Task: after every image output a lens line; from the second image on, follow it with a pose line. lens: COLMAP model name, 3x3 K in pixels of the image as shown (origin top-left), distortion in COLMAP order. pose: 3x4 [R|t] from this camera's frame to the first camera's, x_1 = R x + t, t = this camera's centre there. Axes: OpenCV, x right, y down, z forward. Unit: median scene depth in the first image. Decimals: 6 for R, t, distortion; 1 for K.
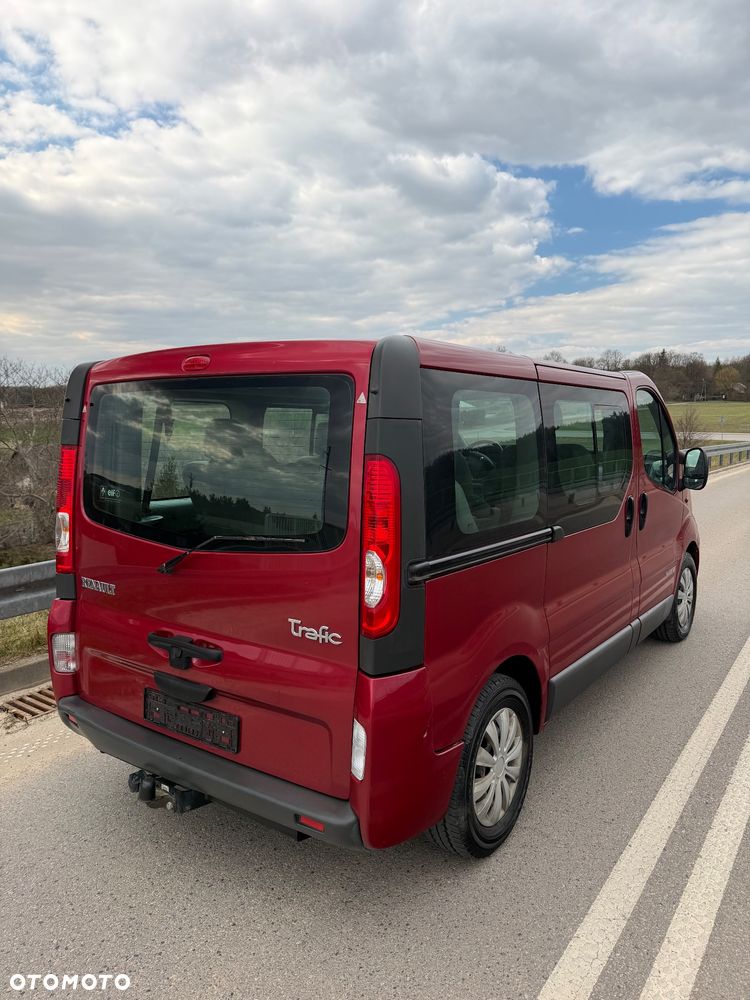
lens RADIAL K [[717.2, 0, 374.2], [0, 717.2, 479.4], [0, 0, 1]] dist [0.030016, -0.036932]
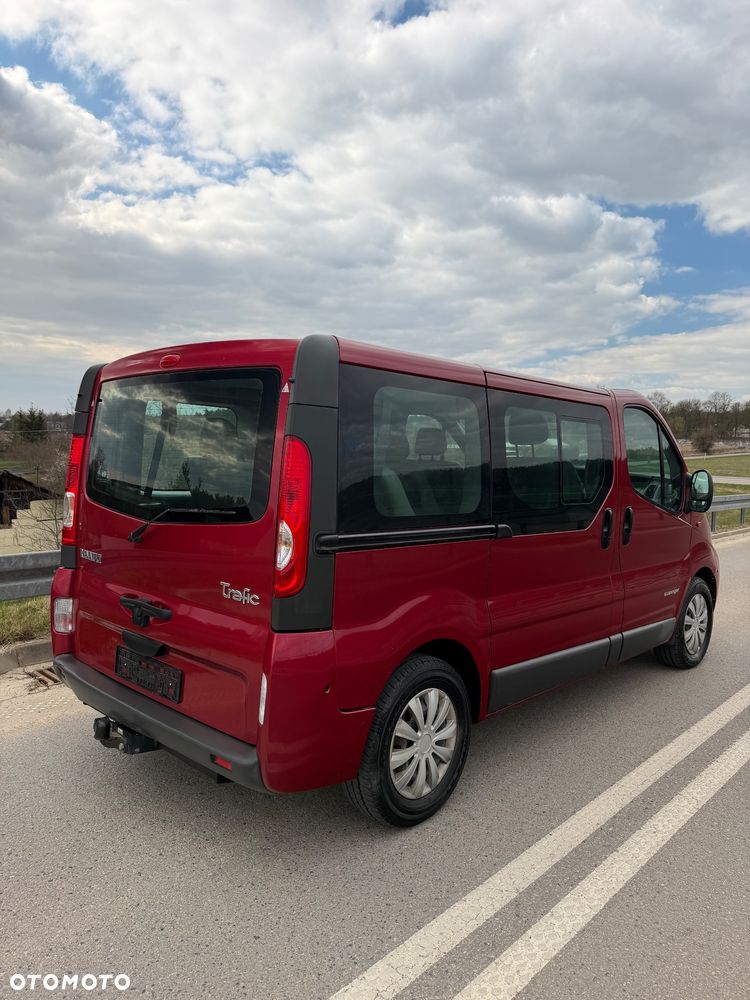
lens RADIAL K [[717.2, 0, 365.3], [0, 717.2, 476.1], [0, 0, 1]] dist [0.030016, -0.036932]
pose [[0.988959, 0.039064, -0.142946, 0.120920], [-0.046836, 0.997578, -0.051416, 0.034898], [0.140592, 0.057543, 0.988394, -0.045173]]
